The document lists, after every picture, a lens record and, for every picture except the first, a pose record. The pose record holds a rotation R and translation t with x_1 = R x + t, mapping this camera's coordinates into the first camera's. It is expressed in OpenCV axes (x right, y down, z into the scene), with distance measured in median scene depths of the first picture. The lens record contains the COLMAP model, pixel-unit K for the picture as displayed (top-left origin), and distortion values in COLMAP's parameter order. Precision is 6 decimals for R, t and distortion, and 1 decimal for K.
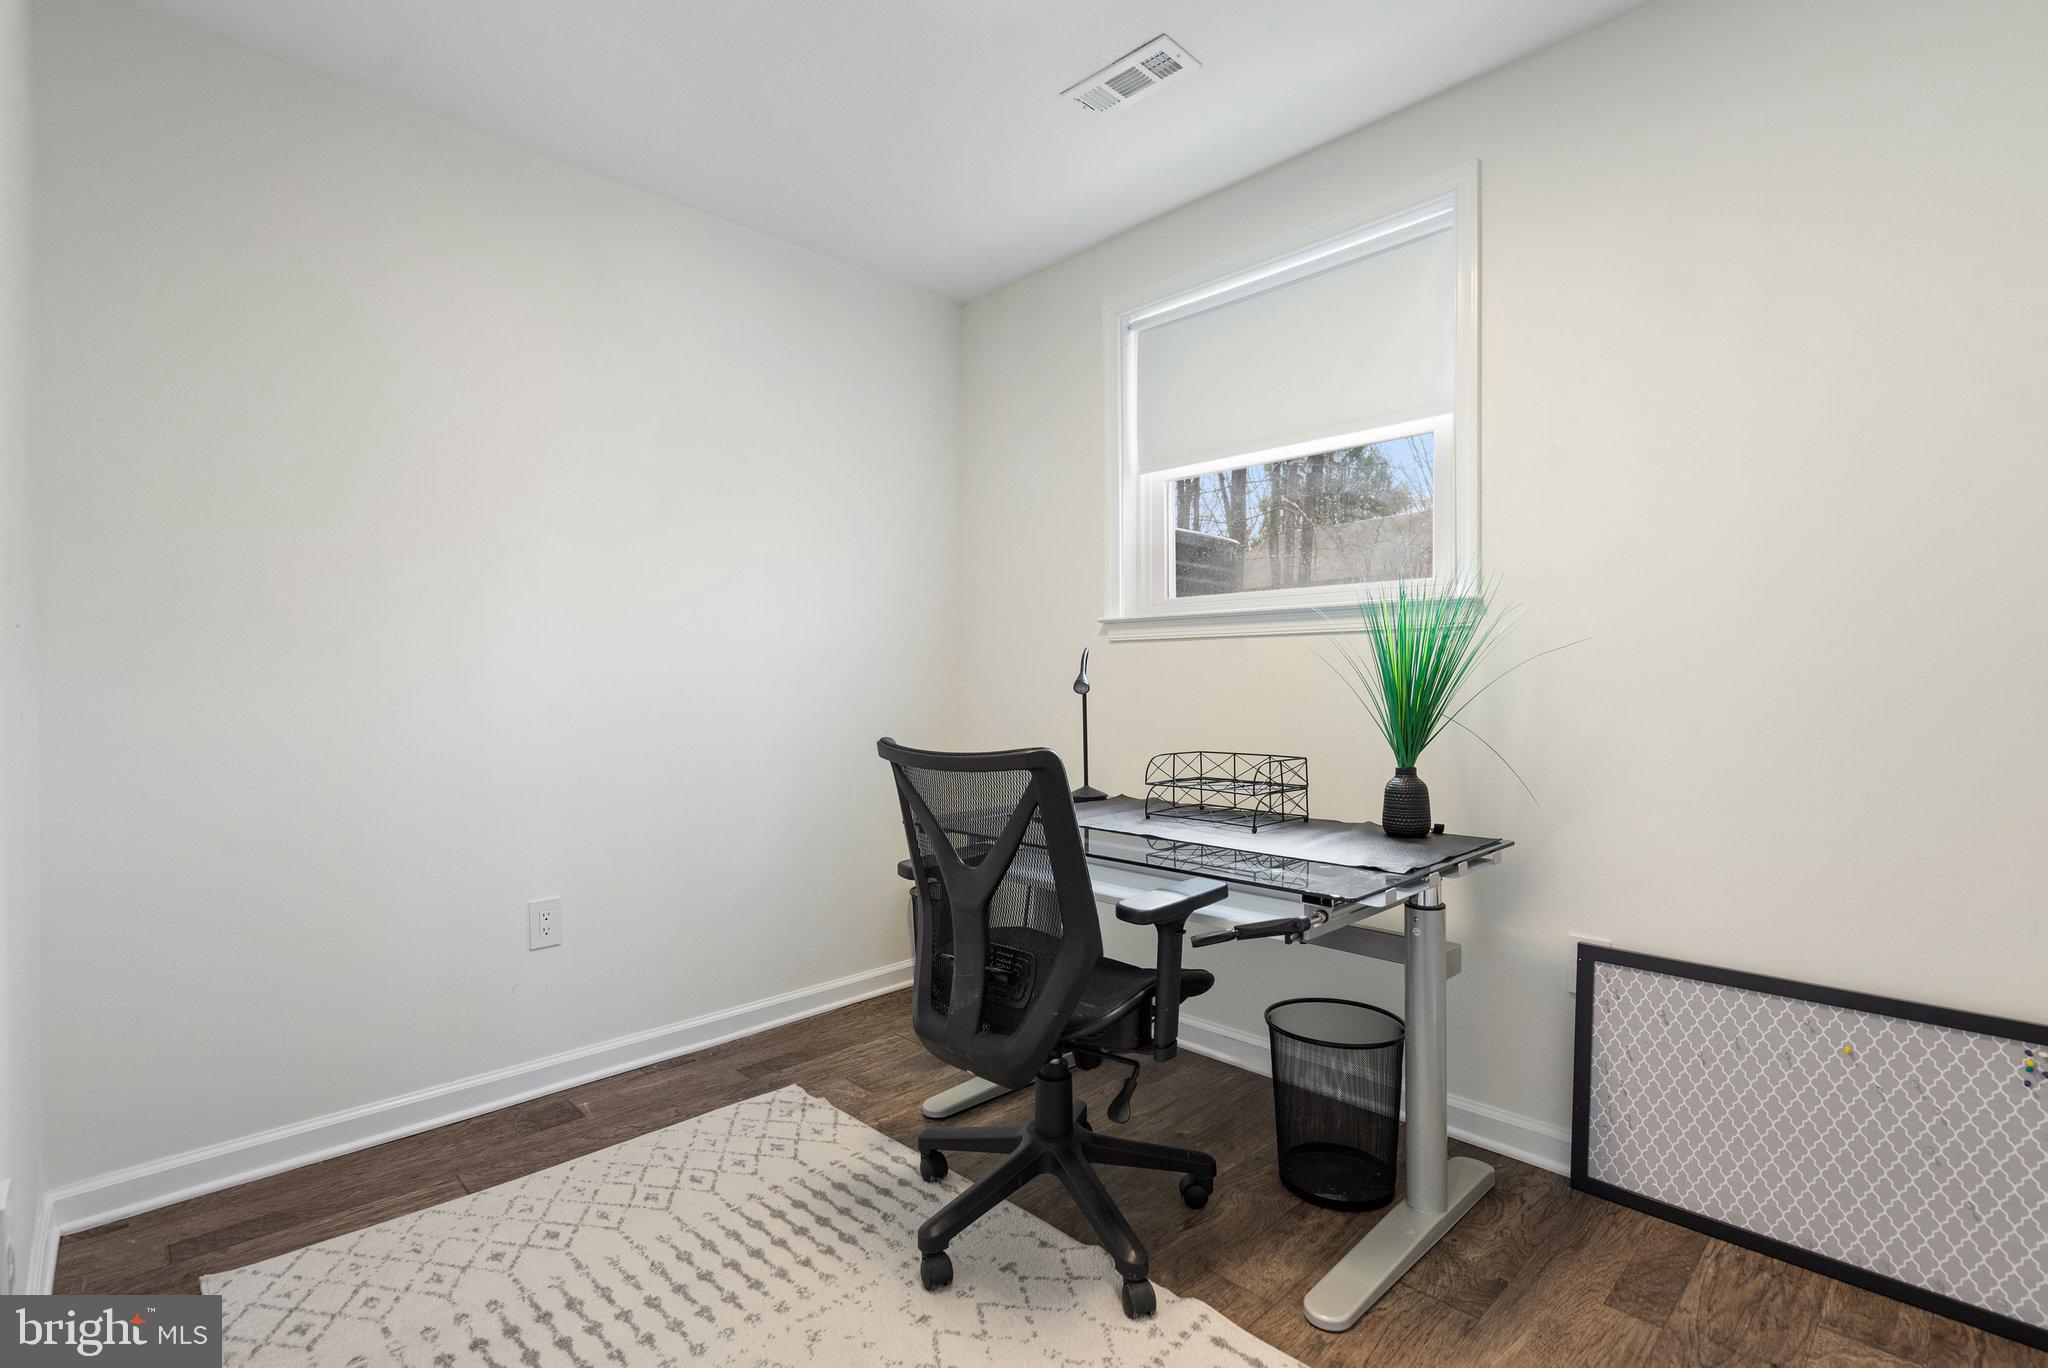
lens RADIAL K [[959.3, 0, 1017.0], [0, 959.3, 676.0], [0, 0, 1]] dist [-0.008068, 0.003185]
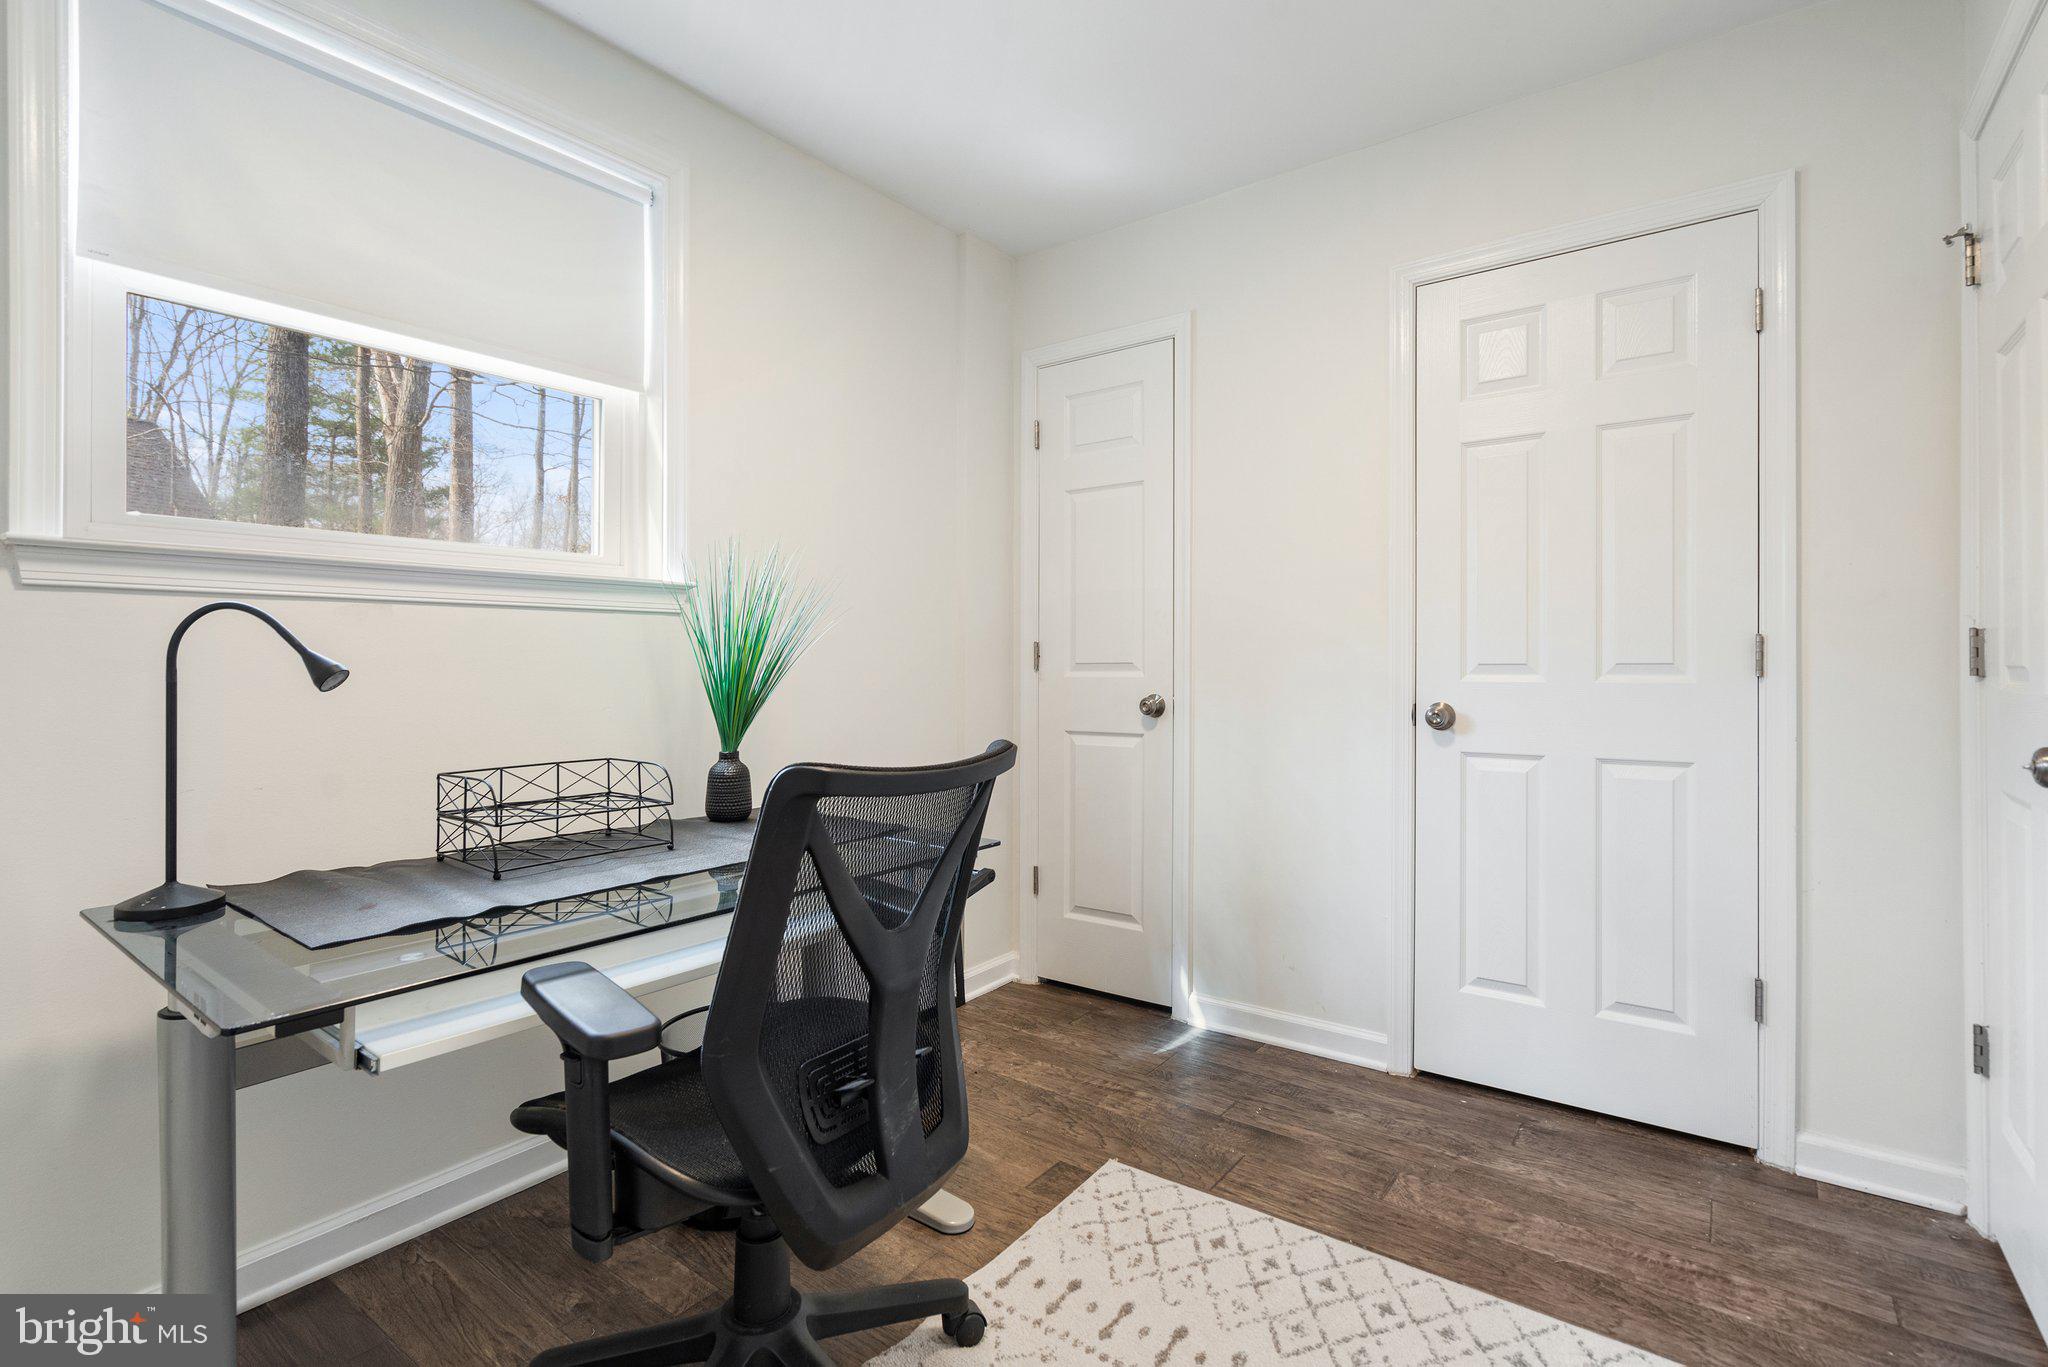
lens RADIAL K [[959.3, 0, 1034.8], [0, 959.3, 685.1], [0, 0, 1]] dist [-0.008068, 0.003185]
pose [[-0.158108, -0.005232, 0.987408, -0.587665], [0.013646, 0.999879, 0.007484, 0.020957], [-0.987327, 0.014657, -0.158018, 0.784105]]
